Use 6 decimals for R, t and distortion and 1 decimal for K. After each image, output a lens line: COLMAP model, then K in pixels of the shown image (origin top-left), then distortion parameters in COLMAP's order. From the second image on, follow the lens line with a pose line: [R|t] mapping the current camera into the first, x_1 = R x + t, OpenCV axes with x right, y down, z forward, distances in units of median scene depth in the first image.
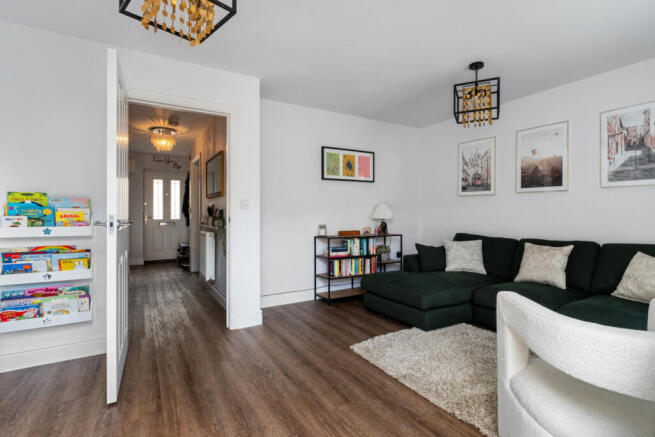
lens RADIAL K [[320.2, 0, 328.2], [0, 320.2, 208.7], [0, 0, 1]] dist [-0.002612, -0.000427]
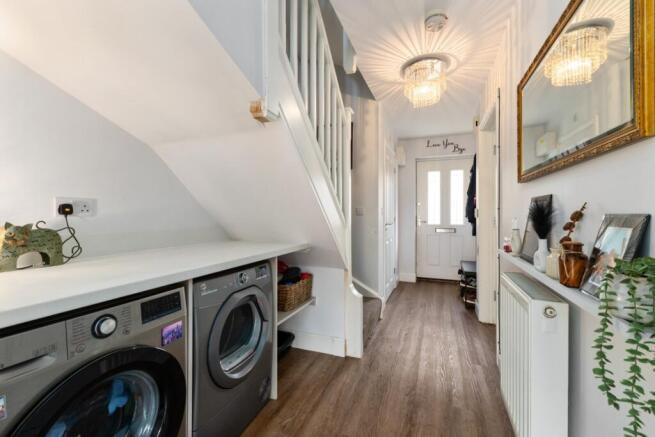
lens RADIAL K [[281.4, 0, 325.3], [0, 281.4, 212.7], [0, 0, 1]] dist [0.013291, 0.000302]
pose [[0.611428, 0.005218, -0.791283, -0.165120], [0.001175, 0.999971, 0.007502, 0.000408], [0.791299, -0.005517, 0.611405, 0.398374]]
